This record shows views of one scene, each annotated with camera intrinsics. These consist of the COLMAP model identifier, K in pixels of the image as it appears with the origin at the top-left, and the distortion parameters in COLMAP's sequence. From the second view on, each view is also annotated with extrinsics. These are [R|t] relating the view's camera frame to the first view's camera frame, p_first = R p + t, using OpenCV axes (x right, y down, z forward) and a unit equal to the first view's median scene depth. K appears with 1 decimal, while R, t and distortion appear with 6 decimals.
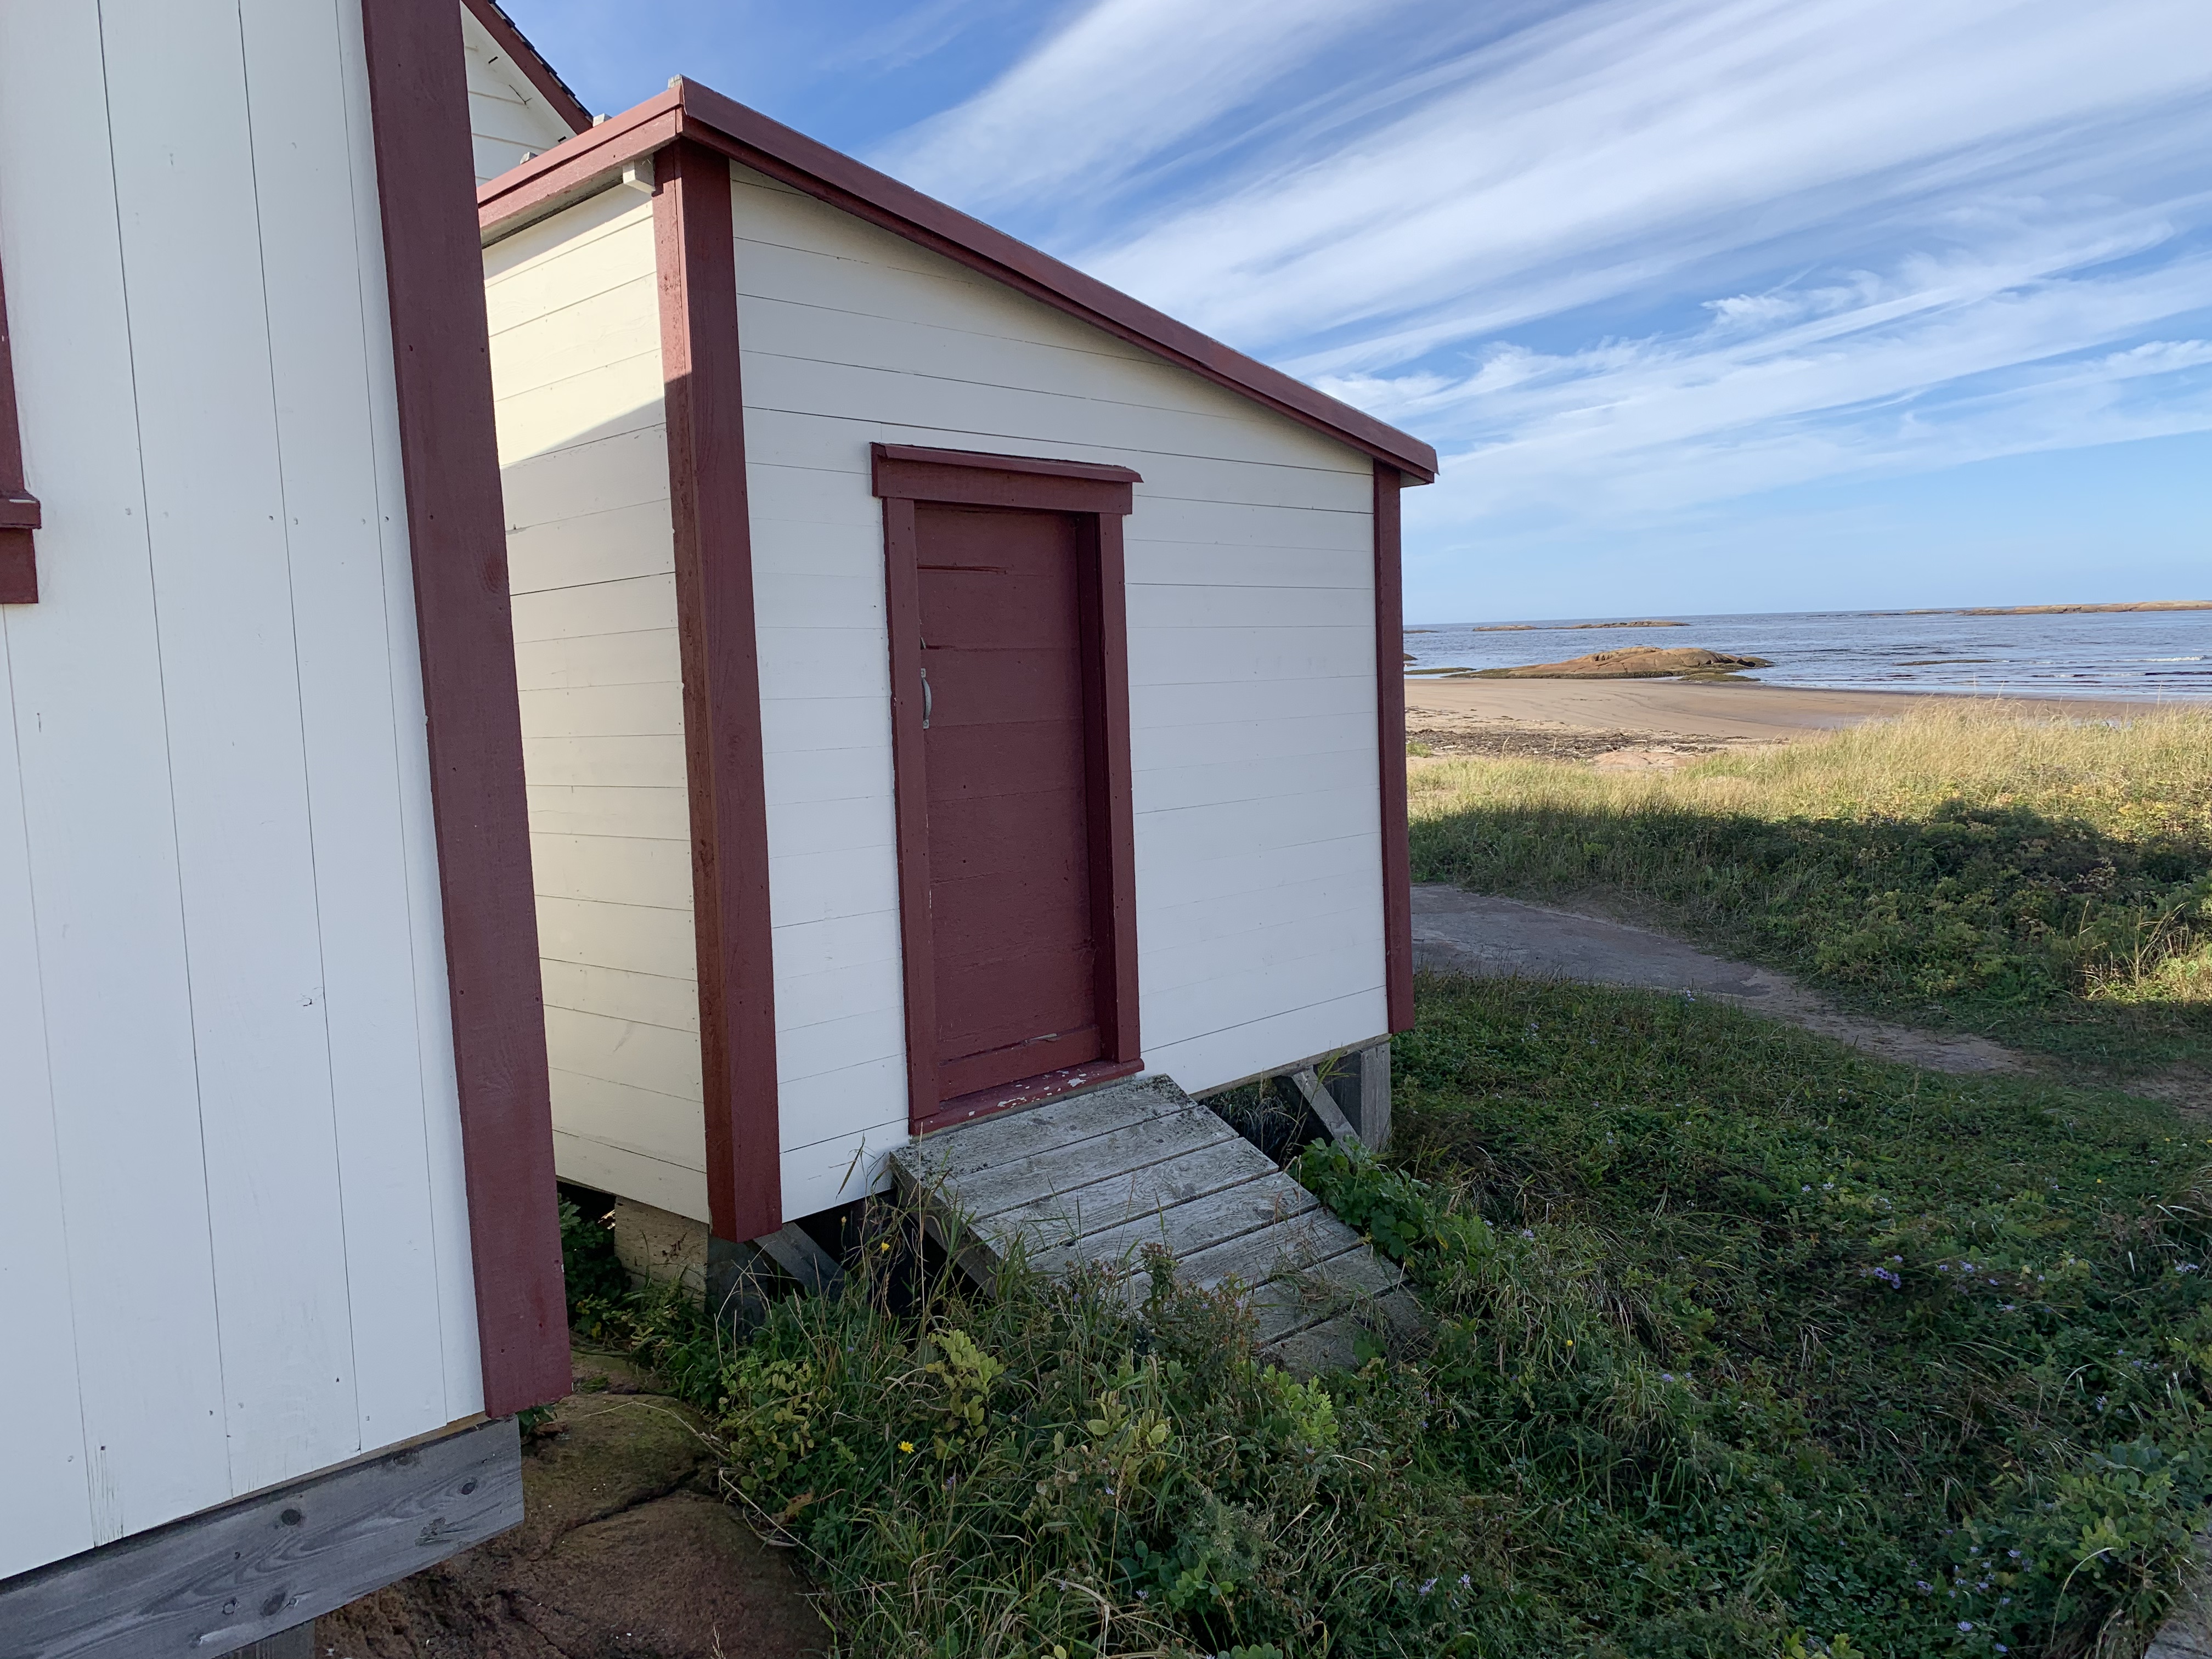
lens RADIAL K [[1713.2, 0, 1106.0], [0, 1713.2, 829.5], [0, 0, 1]] dist [0.006450, 0.000055]
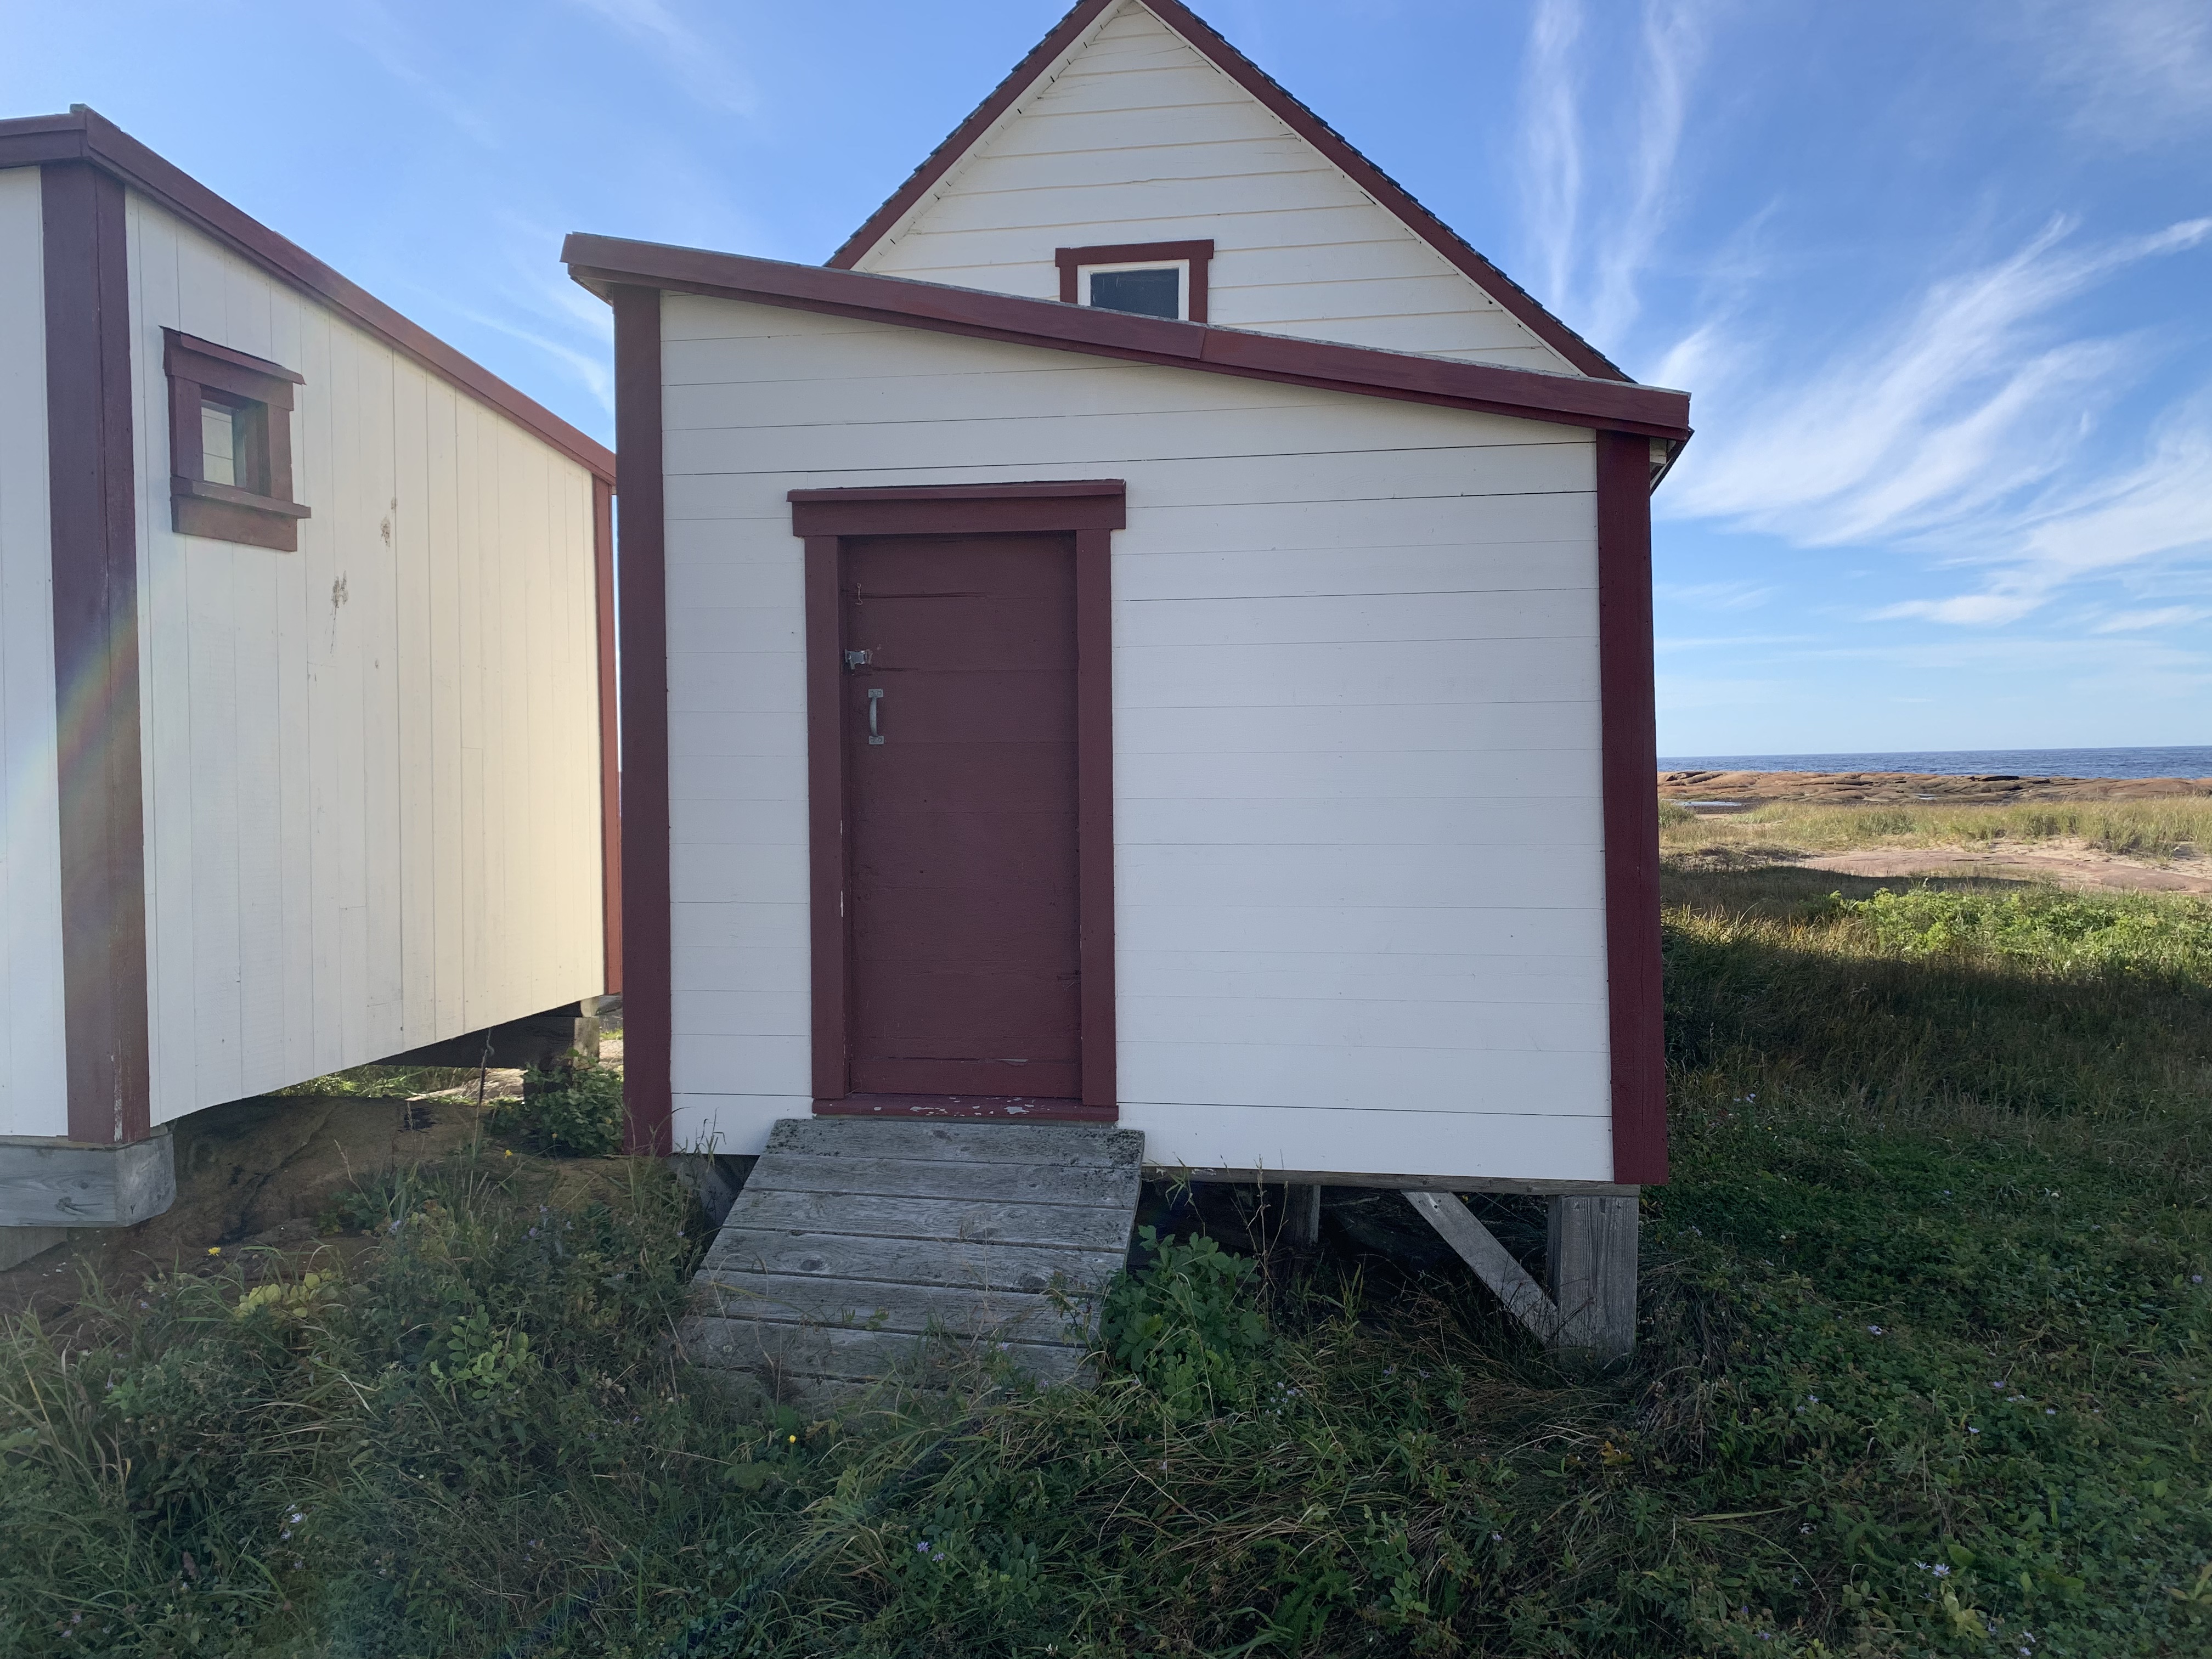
lens RADIAL K [[1713.2, 0, 1106.0], [0, 1713.2, 829.5], [0, 0, 1]] dist [0.006450, 0.000055]
pose [[0.554134, 0.059770, -0.830279, 0.824764], [-0.089782, 0.995892, 0.011771, -0.029744], [0.827571, 0.068021, 0.557224, 0.488256]]
